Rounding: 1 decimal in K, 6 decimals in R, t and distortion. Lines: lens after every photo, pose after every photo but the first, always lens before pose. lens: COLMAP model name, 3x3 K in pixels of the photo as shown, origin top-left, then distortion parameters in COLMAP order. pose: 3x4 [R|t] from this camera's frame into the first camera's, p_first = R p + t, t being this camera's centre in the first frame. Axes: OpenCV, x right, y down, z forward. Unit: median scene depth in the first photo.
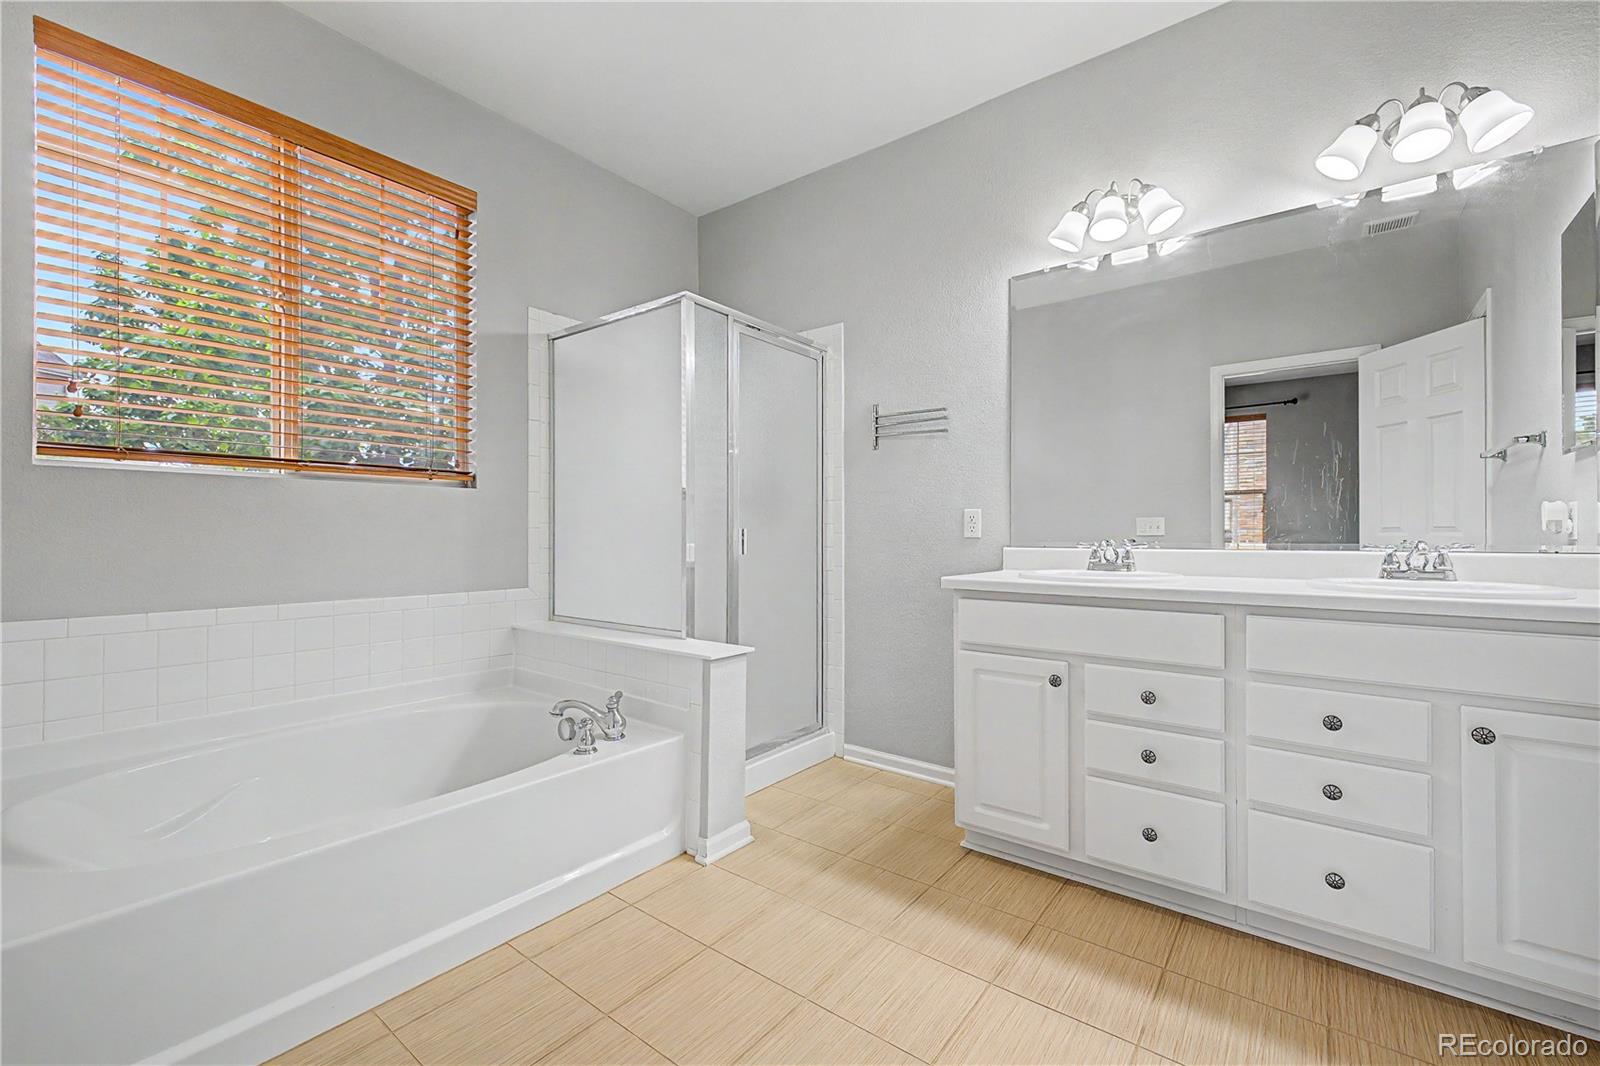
lens RADIAL K [[679.1, 0, 794.4], [0, 679.1, 532.2], [0, 0, 1]] dist [0.009041, -0.001008]
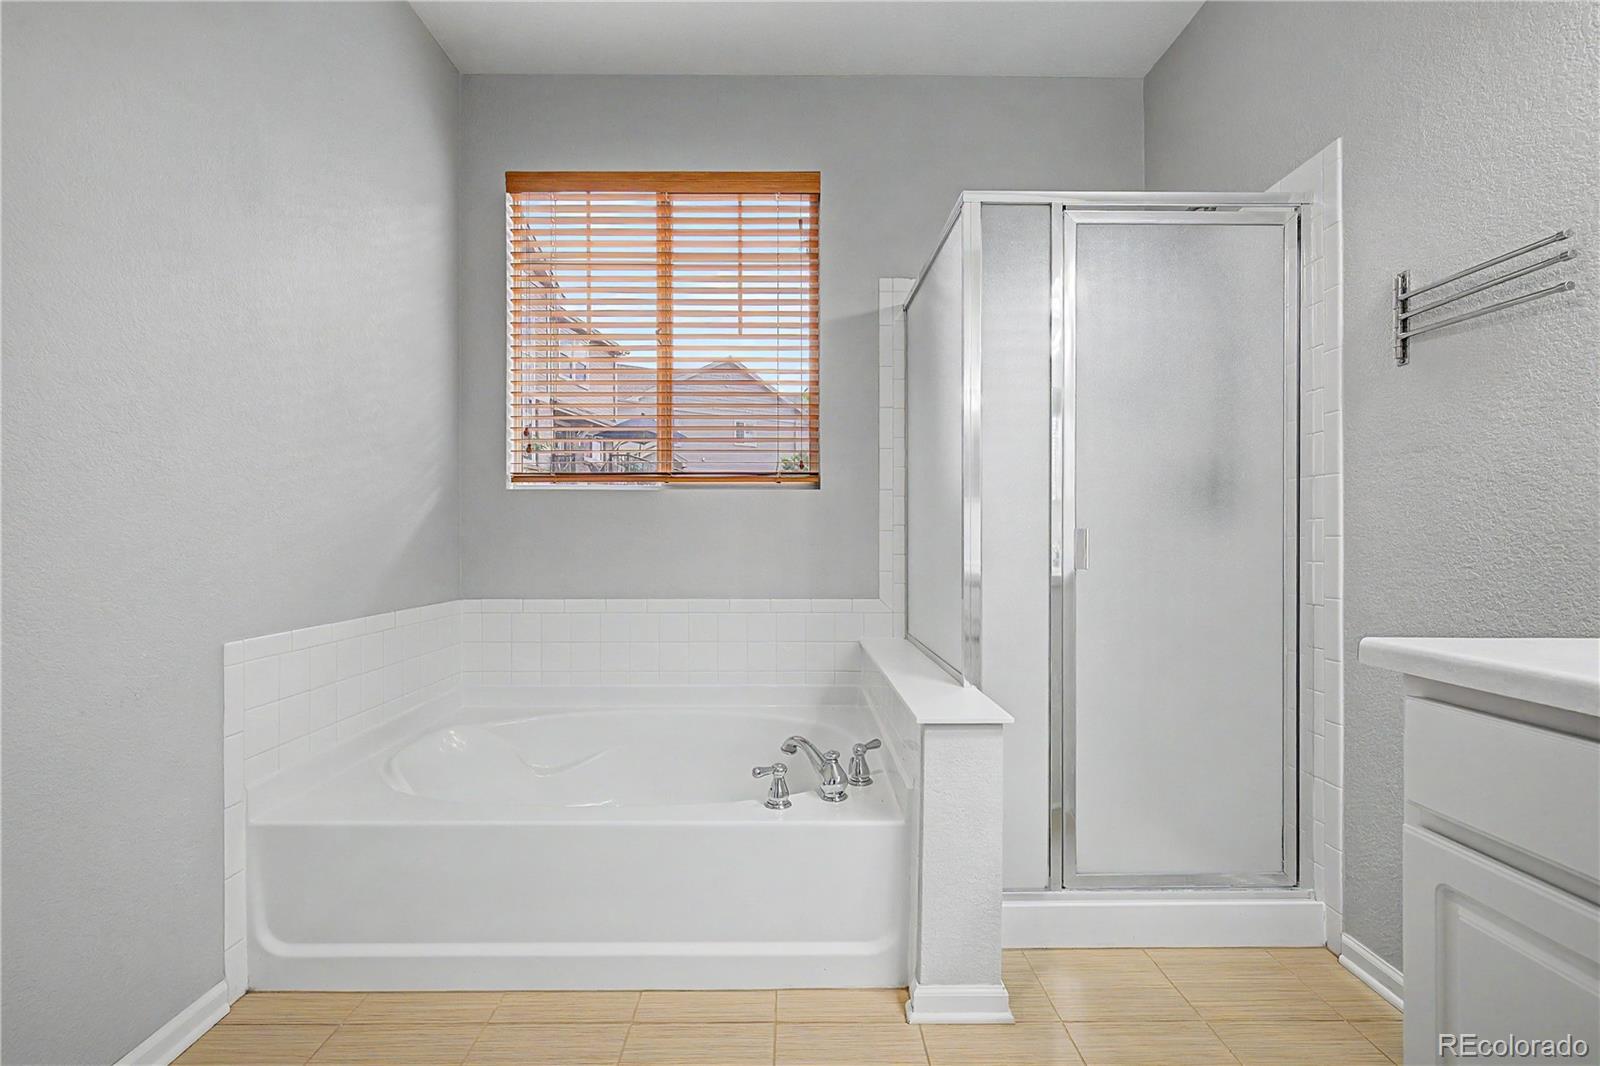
lens RADIAL K [[715.5, 0, 799.9], [0, 715.5, 539.9], [0, 0, 1]] dist [0.010313, -0.000008]
pose [[0.621535, -0.000264, -0.783386, 0.271739], [0.004389, 0.999985, 0.003145, 0.002147], [0.783374, -0.005393, 0.621527, 0.346083]]
